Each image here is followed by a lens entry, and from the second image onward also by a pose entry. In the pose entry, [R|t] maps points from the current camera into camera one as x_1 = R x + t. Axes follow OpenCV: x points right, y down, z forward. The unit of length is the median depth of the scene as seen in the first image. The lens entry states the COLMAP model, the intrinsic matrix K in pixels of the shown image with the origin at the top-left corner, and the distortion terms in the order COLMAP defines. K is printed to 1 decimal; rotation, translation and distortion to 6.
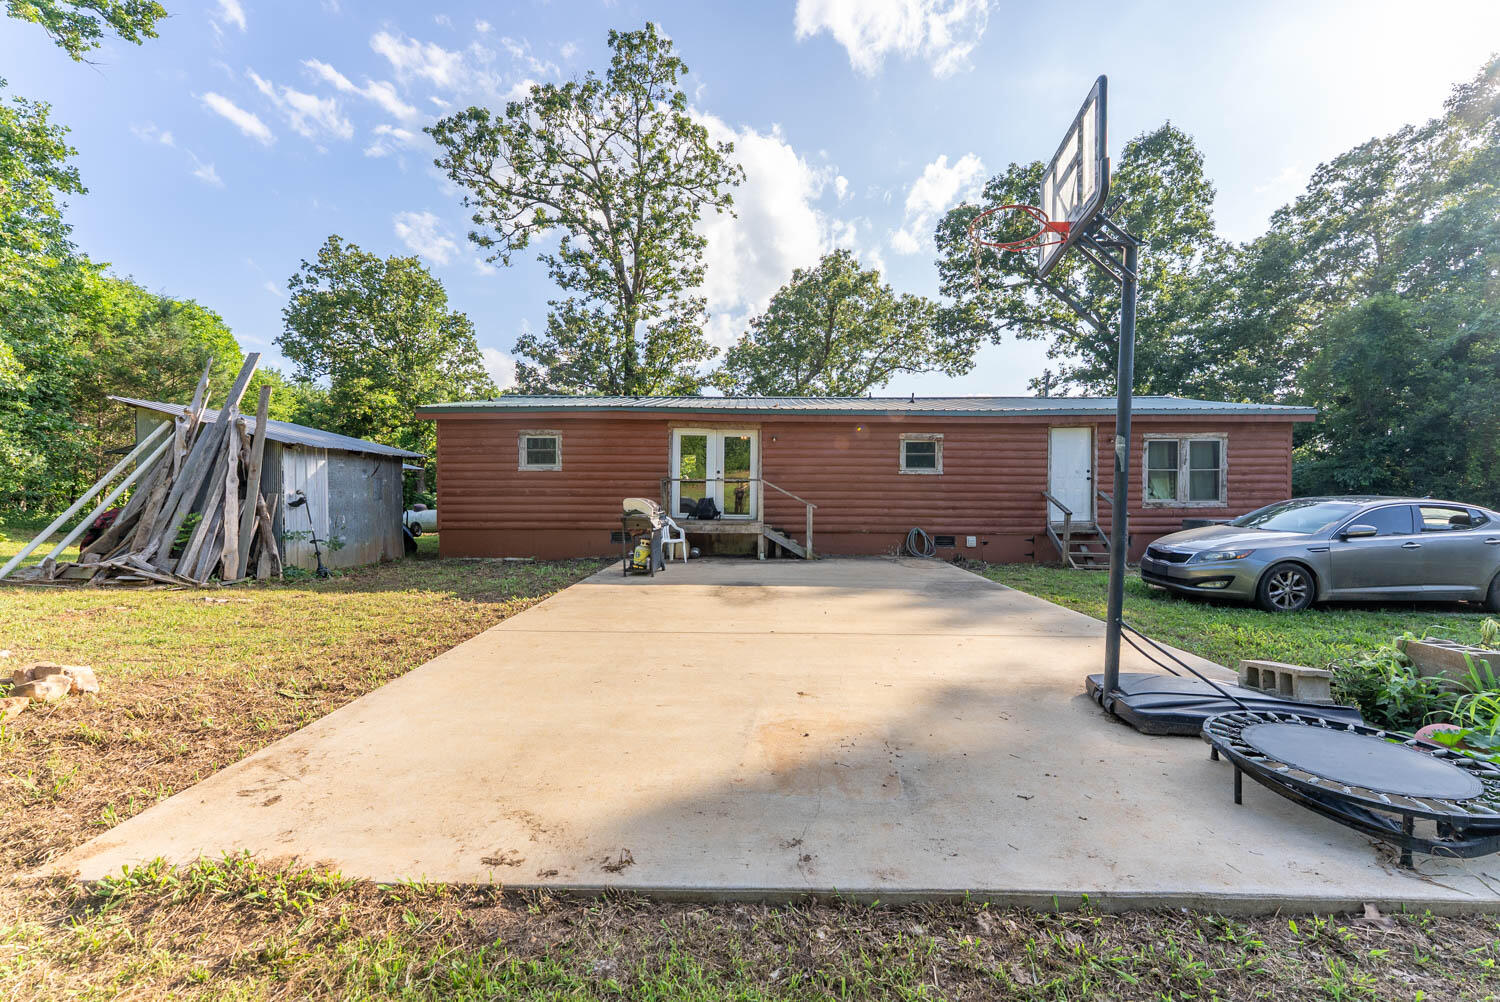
lens RADIAL K [[605.7, 0, 744.1], [0, 605.7, 496.3], [0, 0, 1]] dist [0.012753, 0.000055]
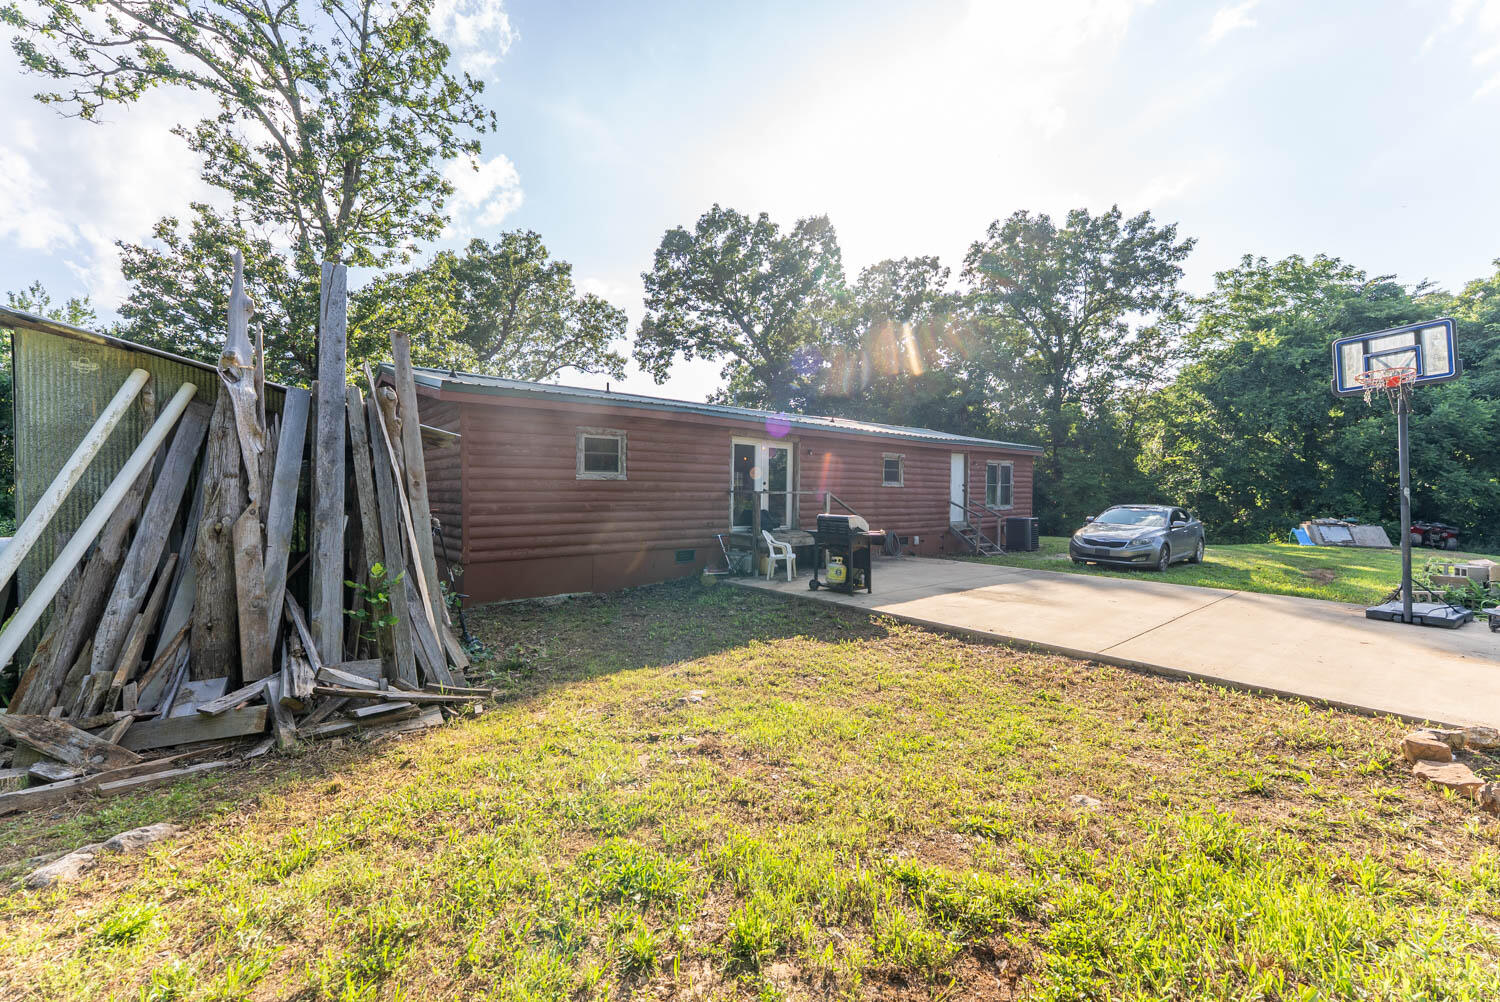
lens RADIAL K [[605.7, 0, 743.8], [0, 605.7, 502.6], [0, 0, 1]] dist [0.012753, 0.000055]
pose [[0.761096, -0.011453, 0.648538, -0.292287], [0.001271, 0.999869, 0.016166, -0.010115], [-0.648638, -0.011480, 0.761010, 0.110625]]
